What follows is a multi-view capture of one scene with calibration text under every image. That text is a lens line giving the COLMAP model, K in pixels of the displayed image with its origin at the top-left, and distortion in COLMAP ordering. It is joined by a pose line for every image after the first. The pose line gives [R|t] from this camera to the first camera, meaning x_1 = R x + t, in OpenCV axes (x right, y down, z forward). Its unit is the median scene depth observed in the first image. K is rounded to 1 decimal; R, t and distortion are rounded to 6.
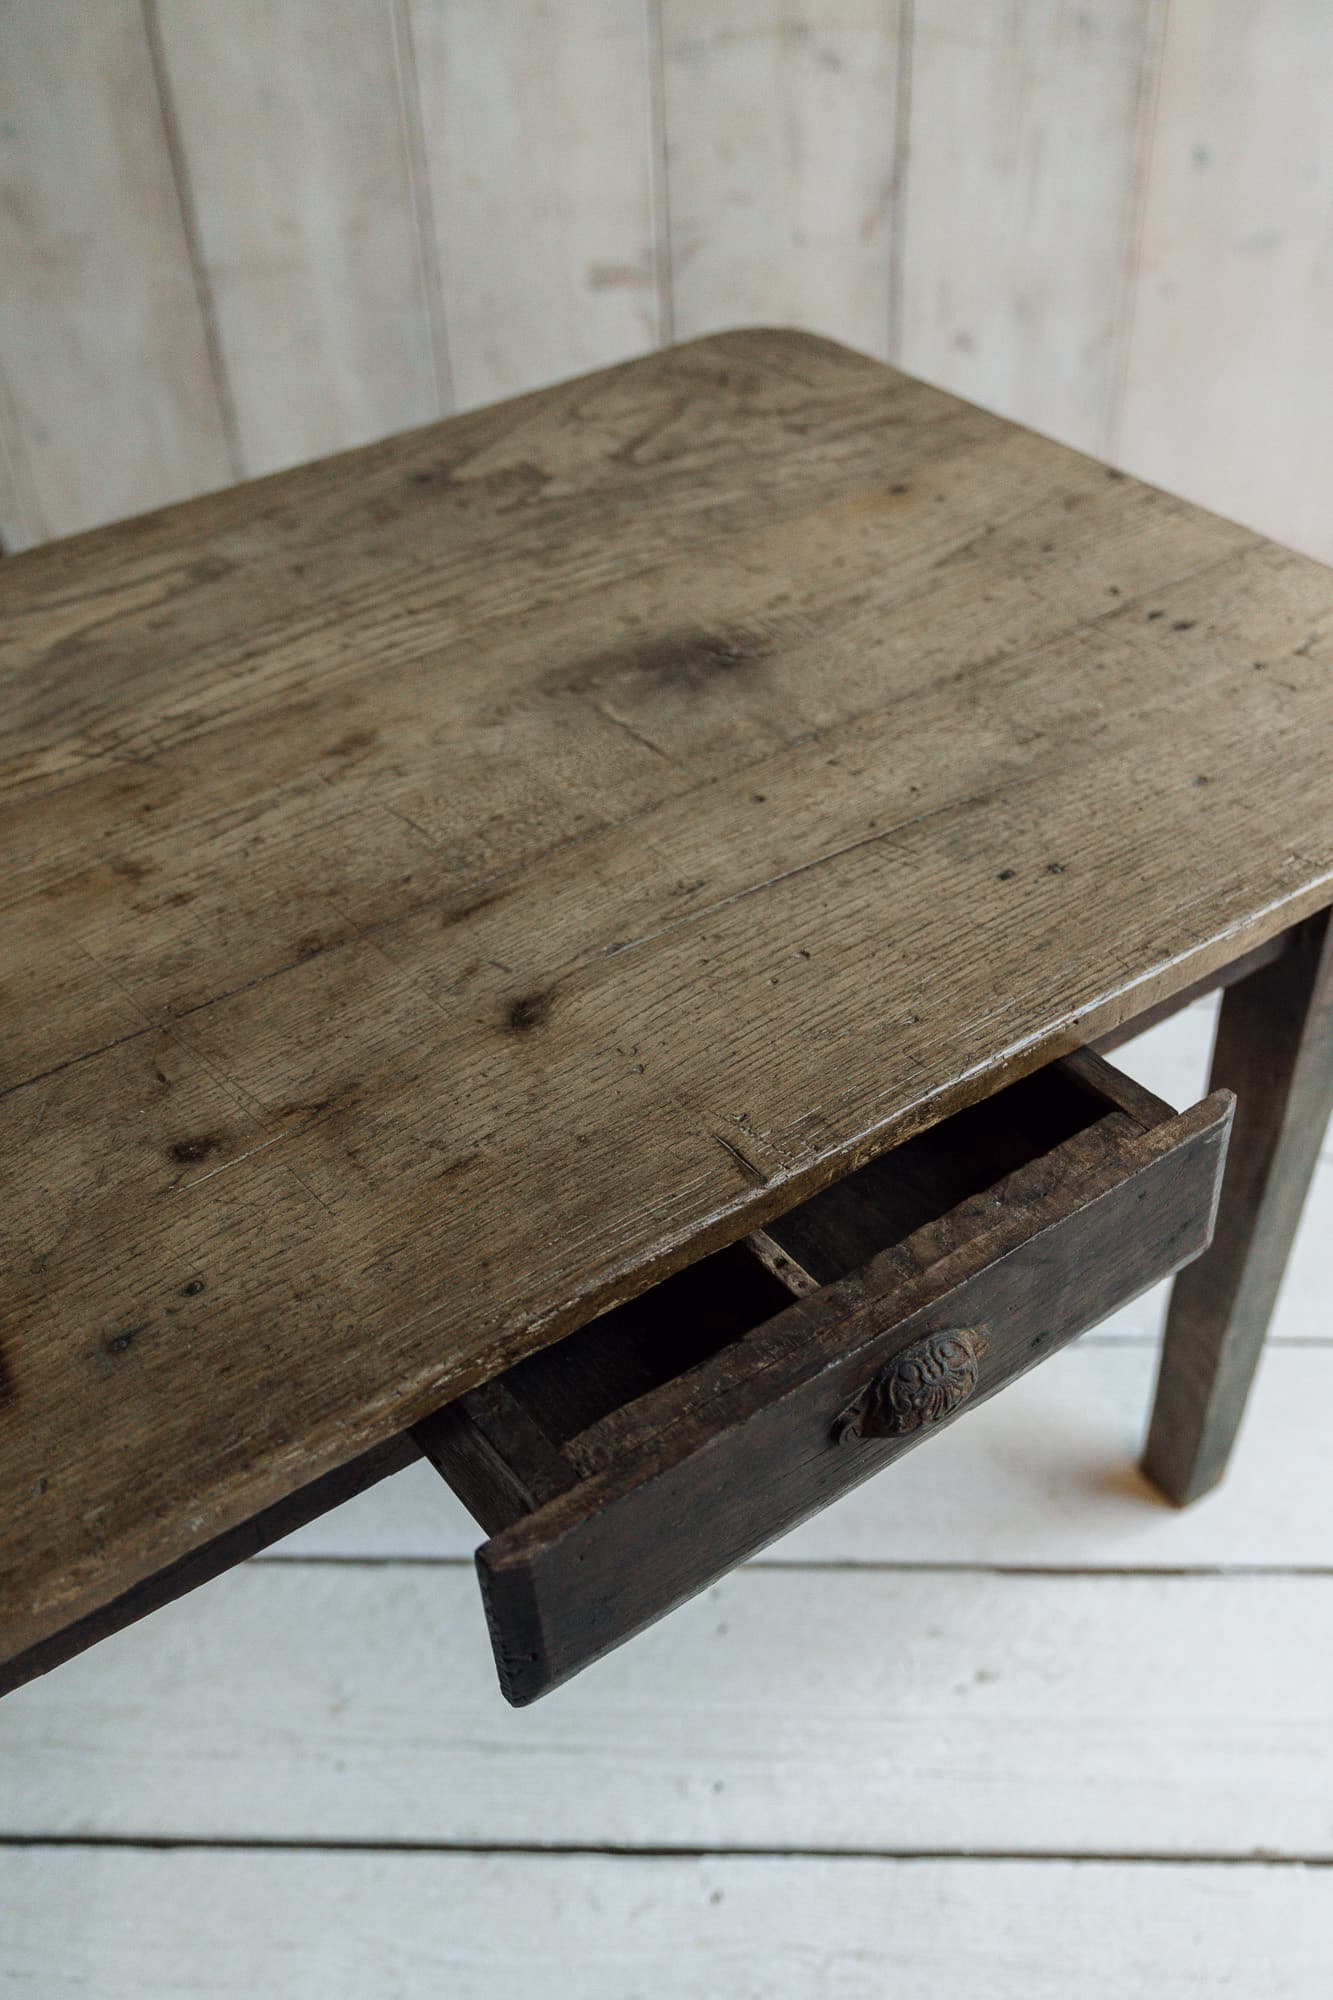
lens RADIAL K [[1915.9, 0, 674.1], [0, 1915.9, 1012.5], [0, 0, 1]] dist [0.006213, 0.000000]
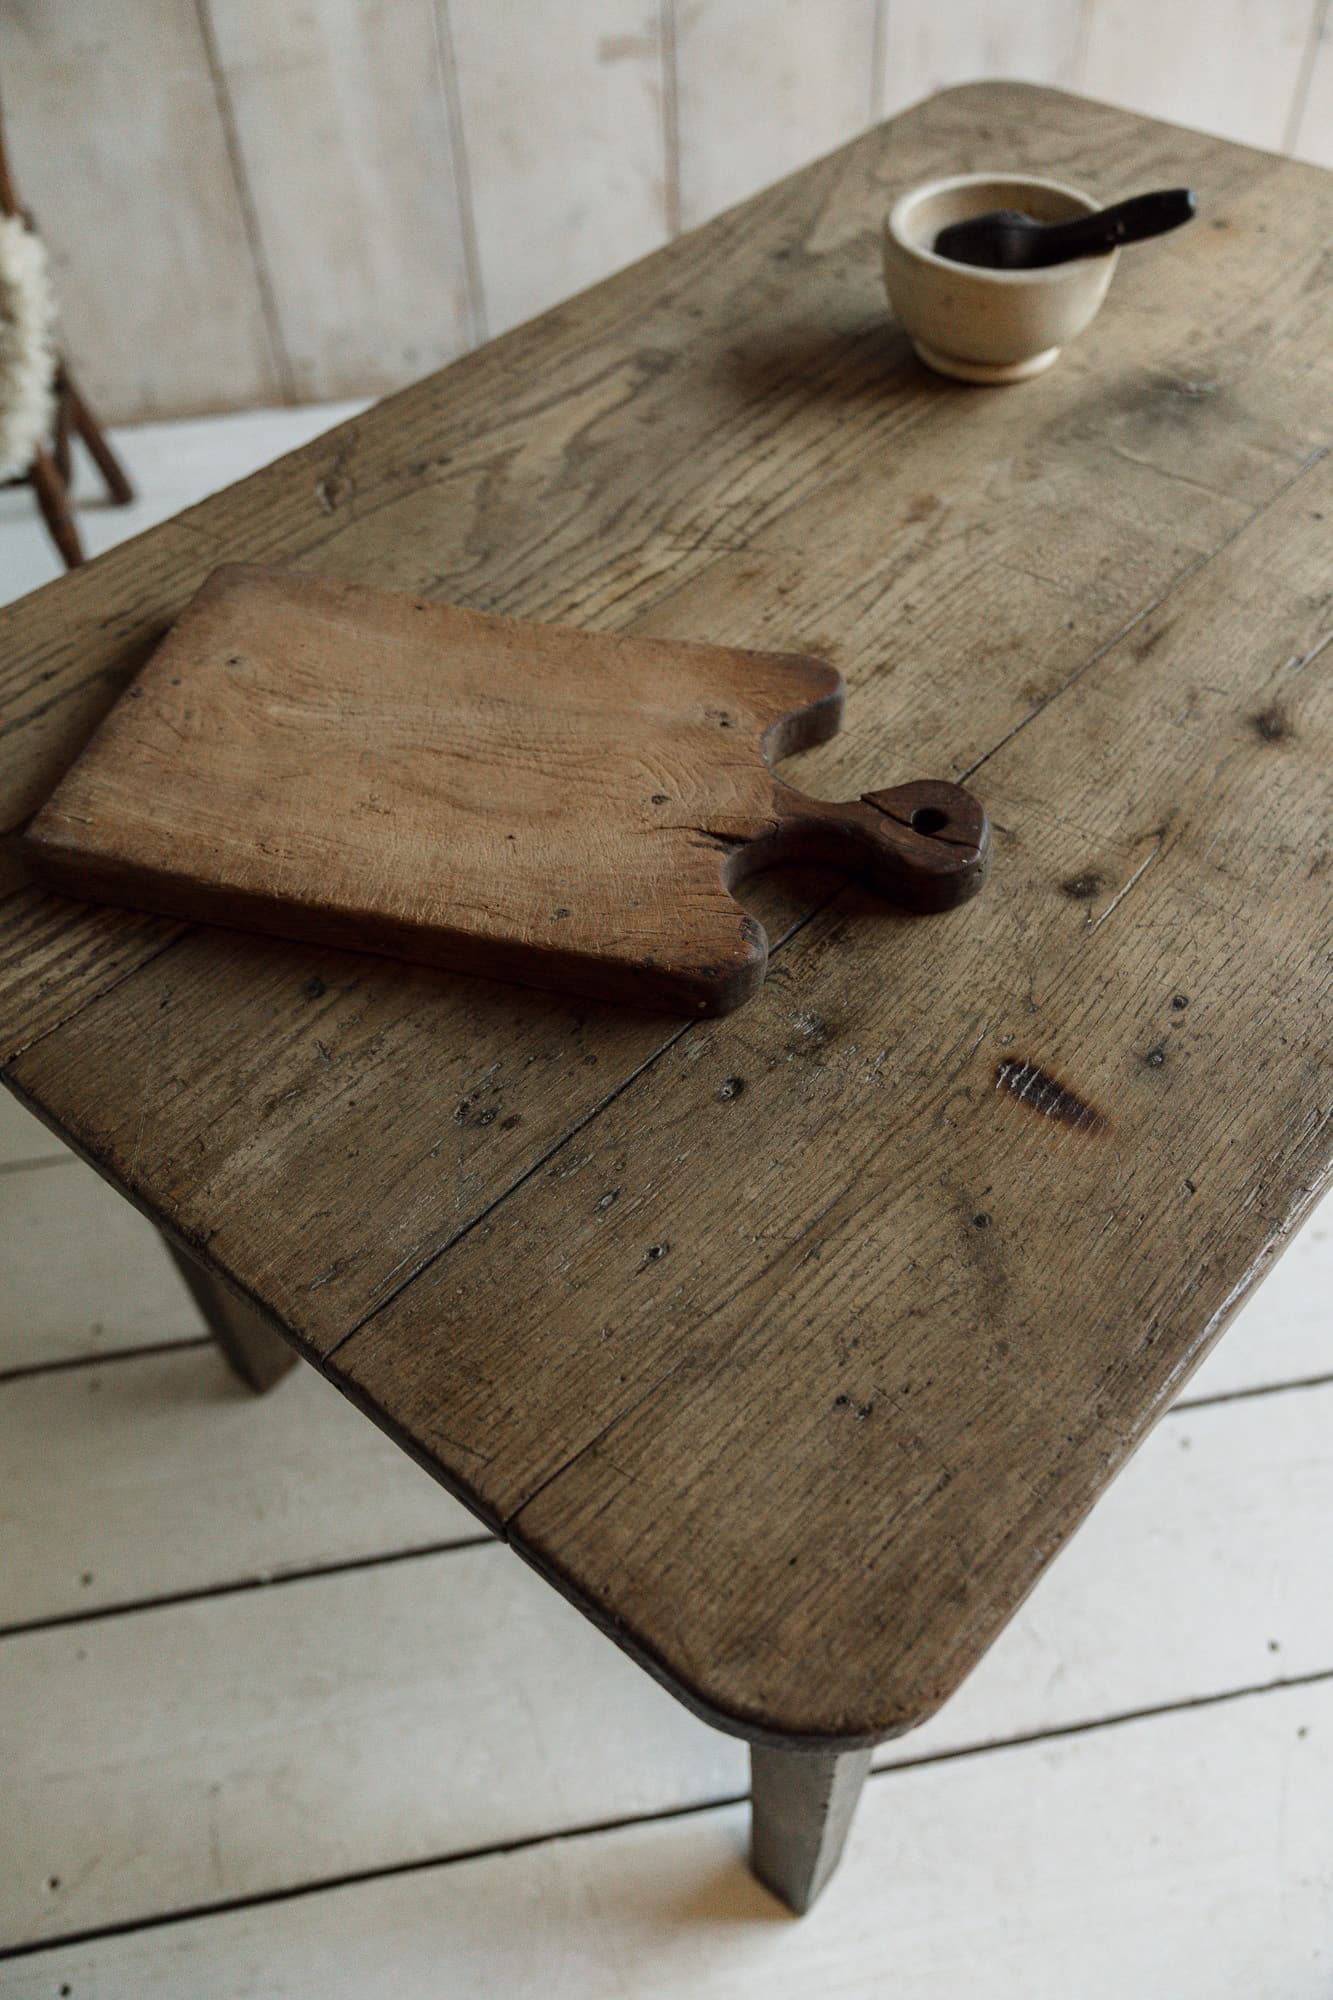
lens RADIAL K [[1672.6, 0, 679.9], [0, 1672.6, 999.7], [0, 0, 1]] dist [-0.017250, 0.030867]
pose [[0.975593, -0.159814, 0.150593, -0.503694], [0.134898, 0.977319, 0.163248, -0.042976], [-0.173267, -0.138949, 0.975024, 0.064883]]
